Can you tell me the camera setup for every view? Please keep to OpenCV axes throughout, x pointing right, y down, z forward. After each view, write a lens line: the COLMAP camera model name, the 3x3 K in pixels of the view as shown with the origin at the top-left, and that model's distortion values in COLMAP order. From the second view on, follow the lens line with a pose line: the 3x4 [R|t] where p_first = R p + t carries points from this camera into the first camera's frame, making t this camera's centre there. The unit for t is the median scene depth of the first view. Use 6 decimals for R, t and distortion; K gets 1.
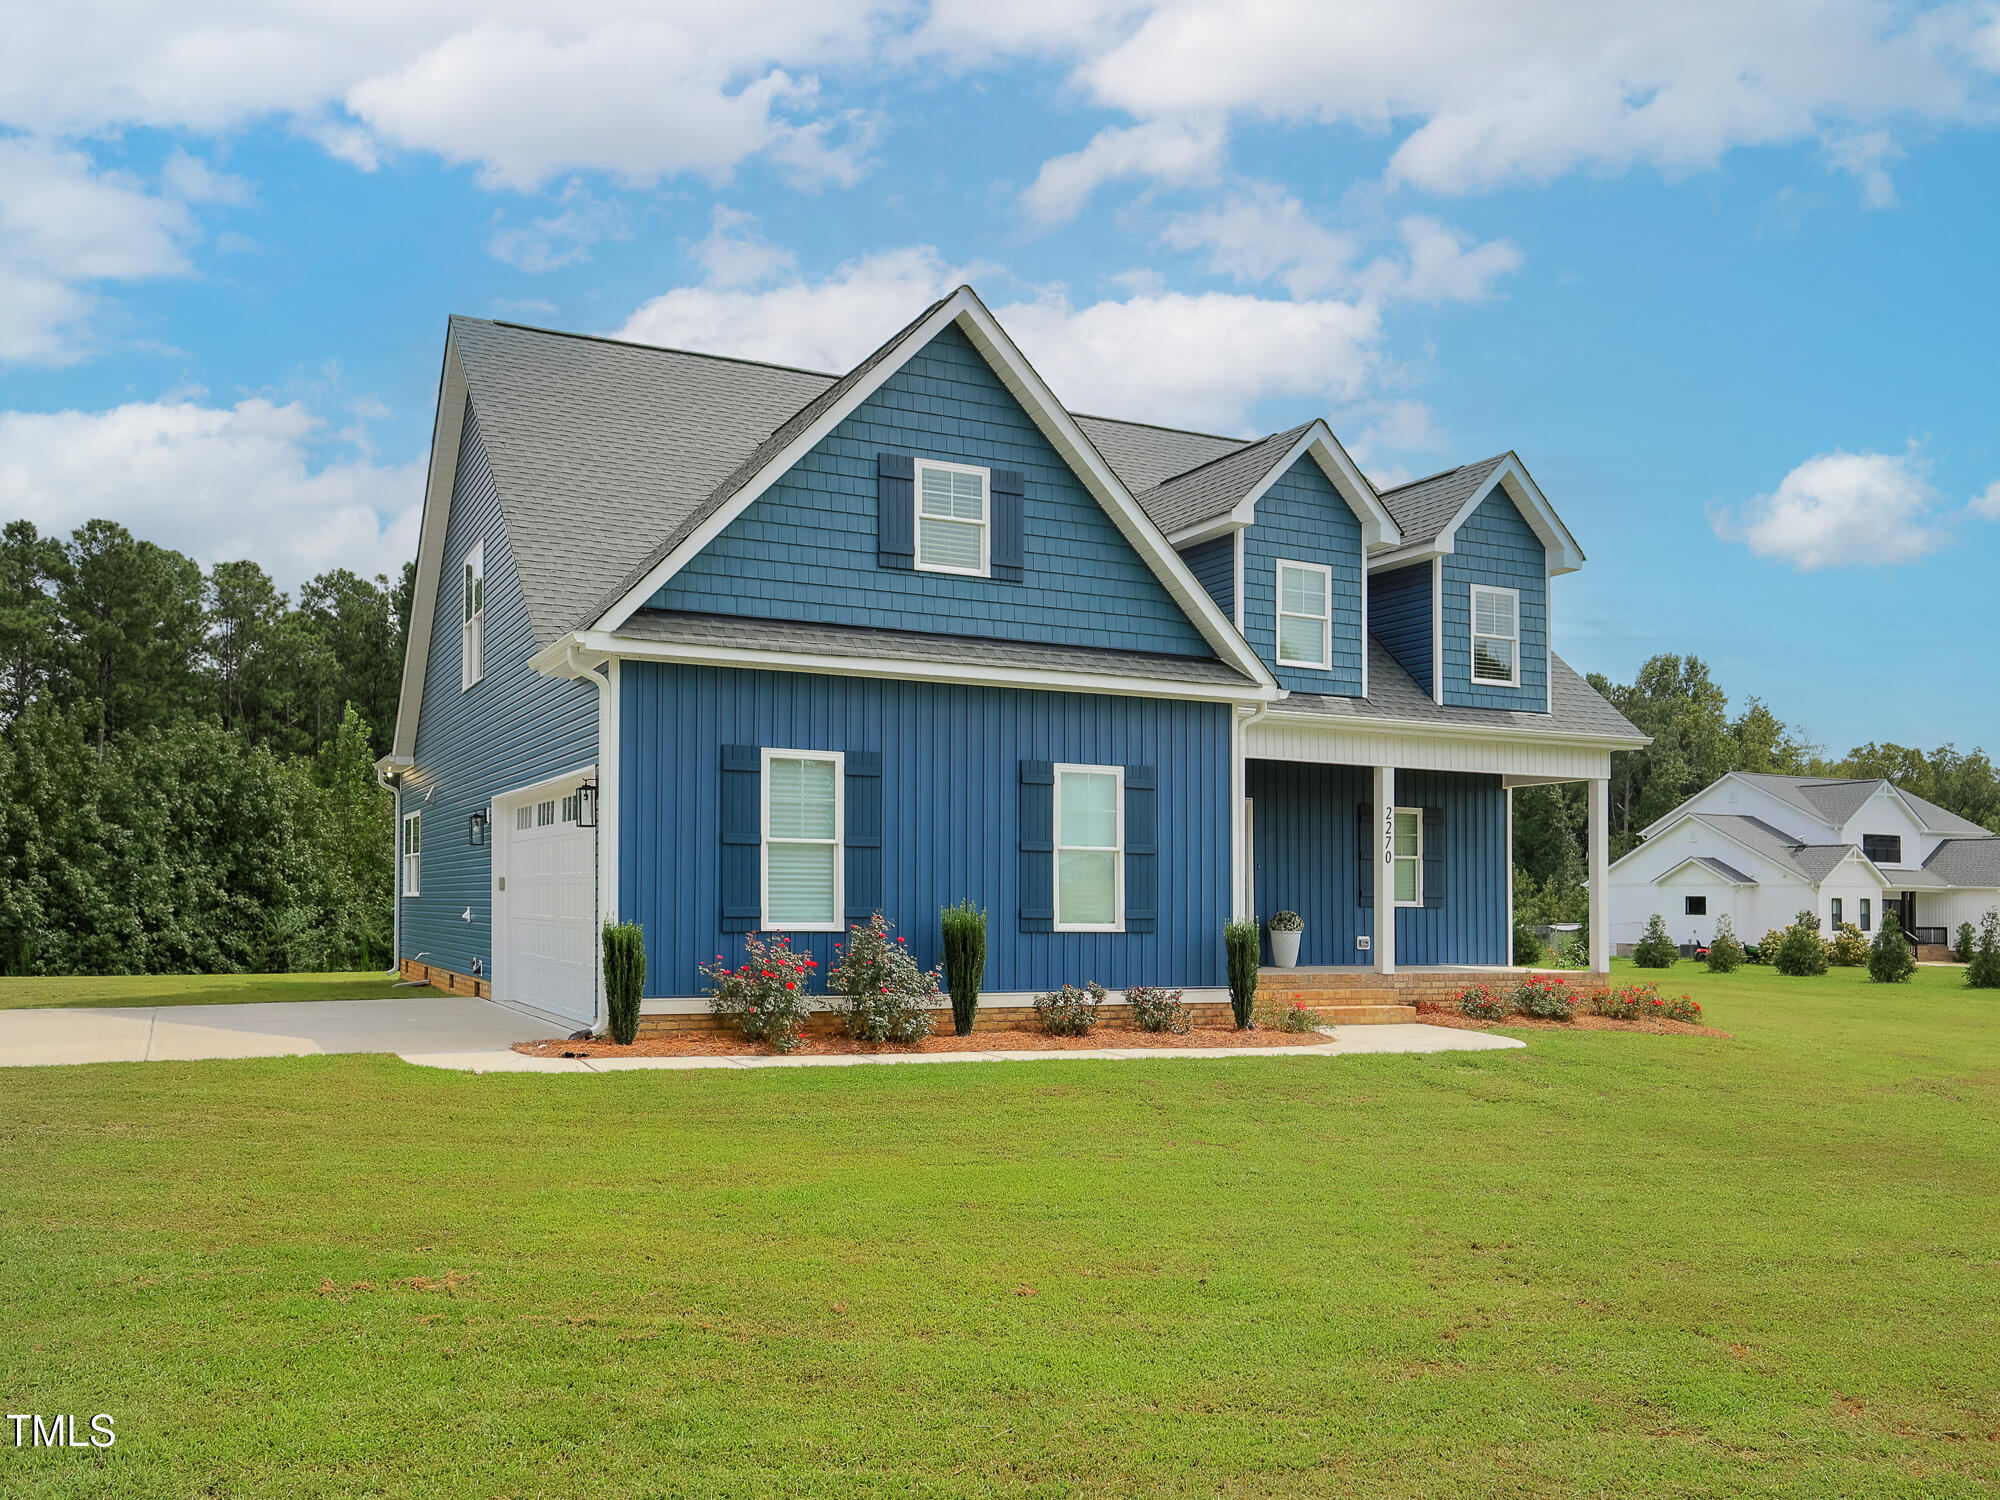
lens RADIAL K [[1628.2, 0, 983.7], [0, 1628.2, 816.3], [0, 0, 1]] dist [0.032549, 0.021814]
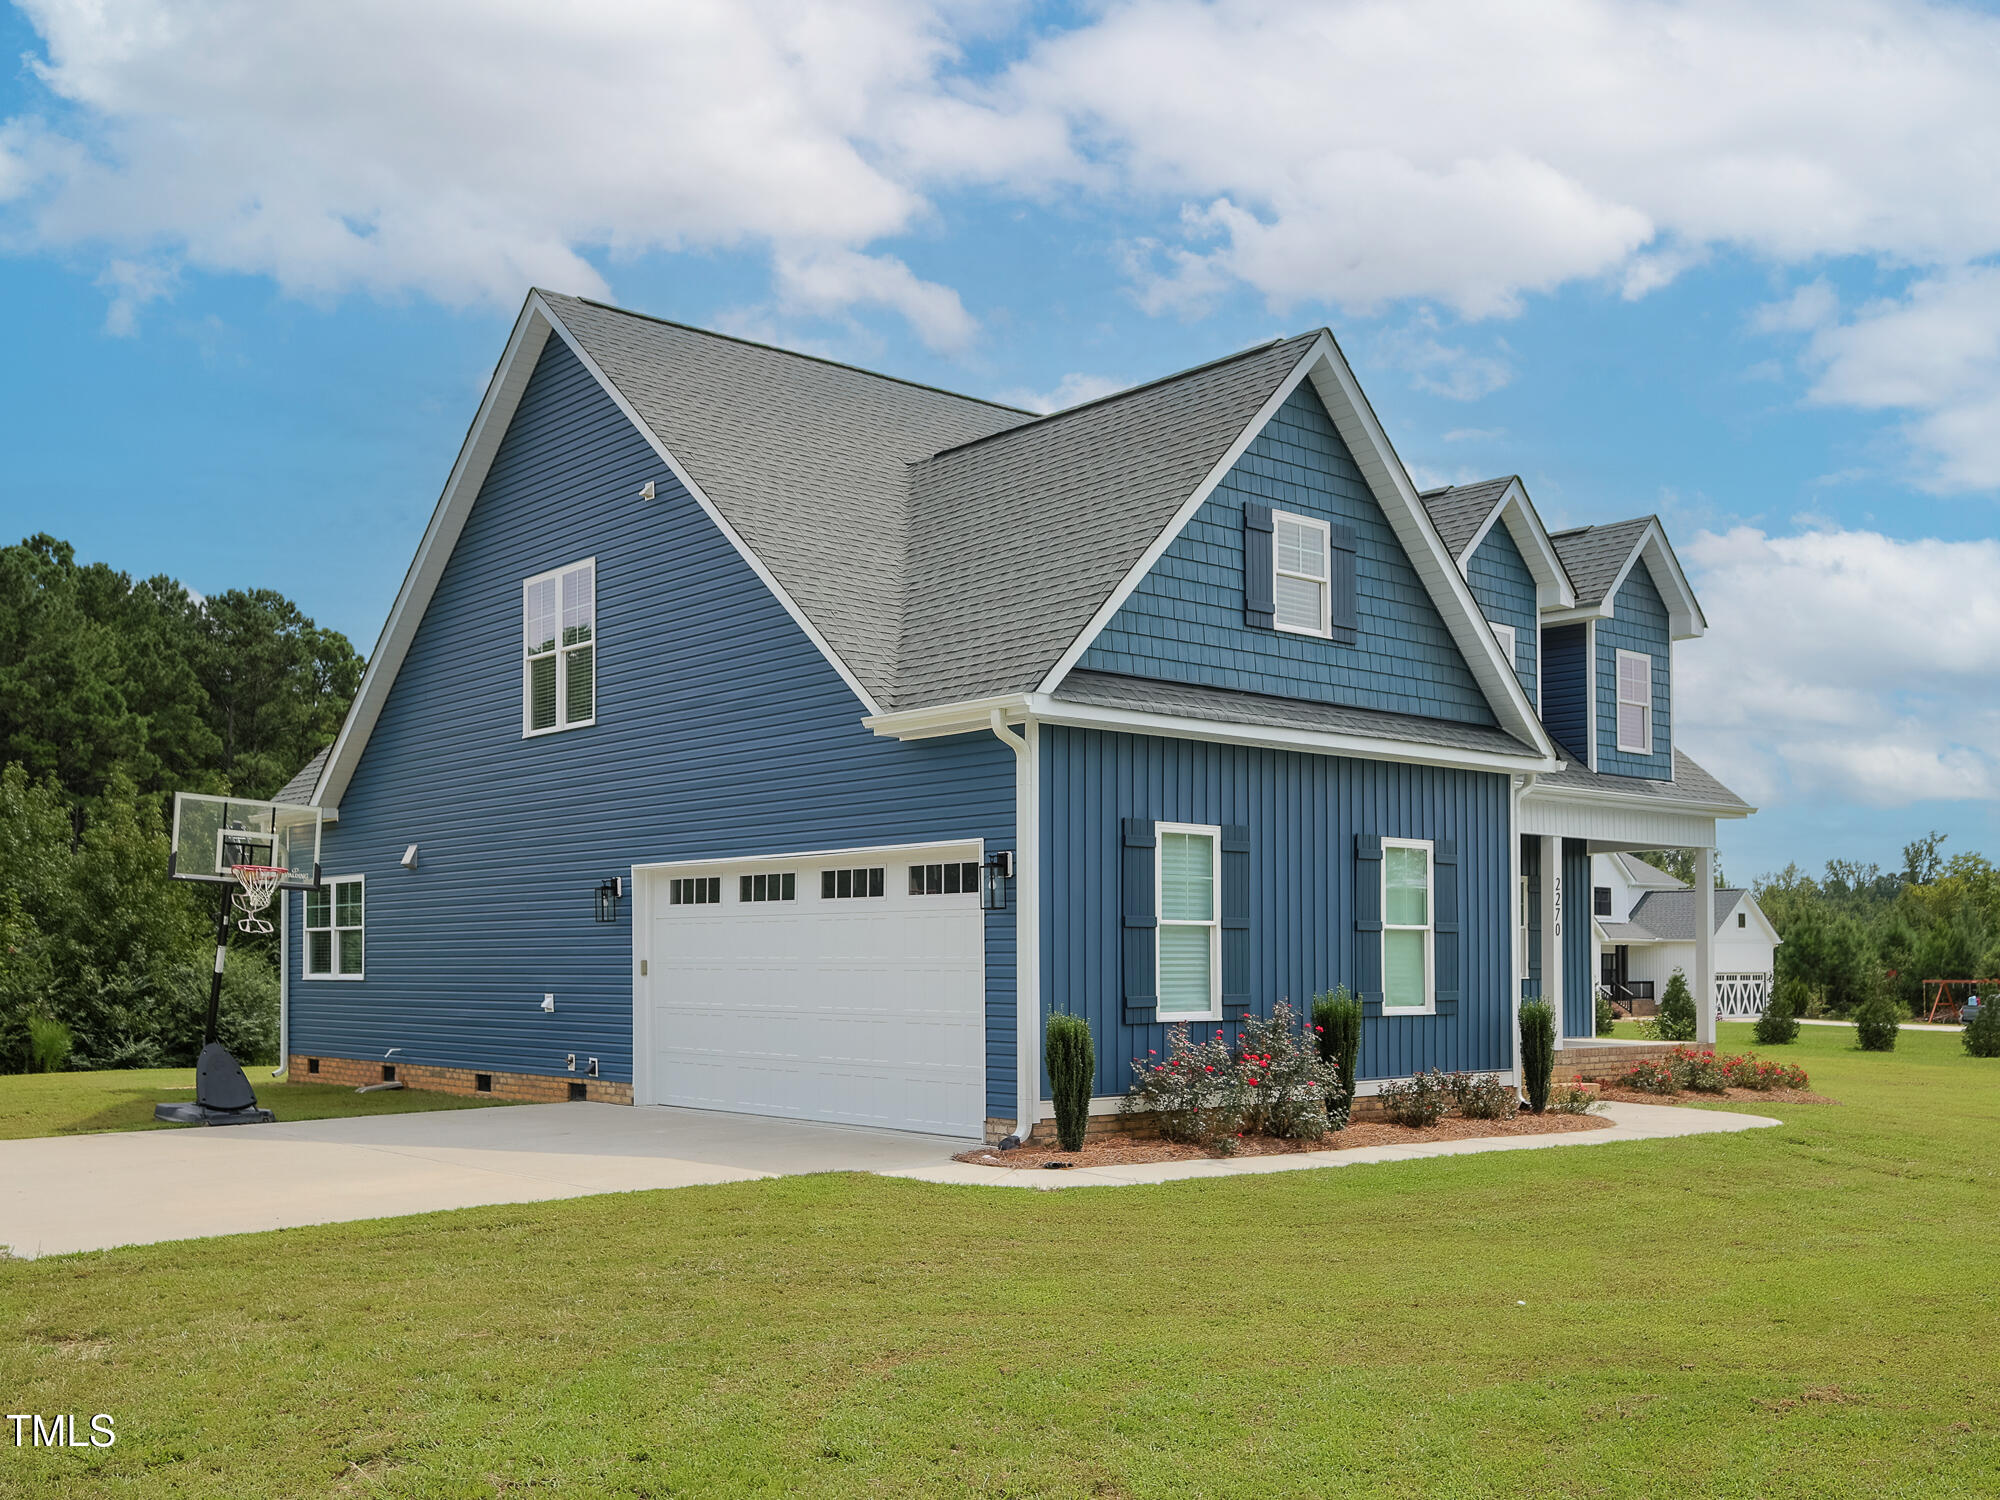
lens RADIAL K [[1866.0, 0, 976.6], [0, 1866.0, 850.9], [0, 0, 1]] dist [0.053141, 0.000000]
pose [[0.968222, 0.002835, 0.250077, -0.455668], [-0.001362, 0.999981, -0.006063, -0.017677], [-0.250089, 0.005529, 0.968207, 0.010862]]
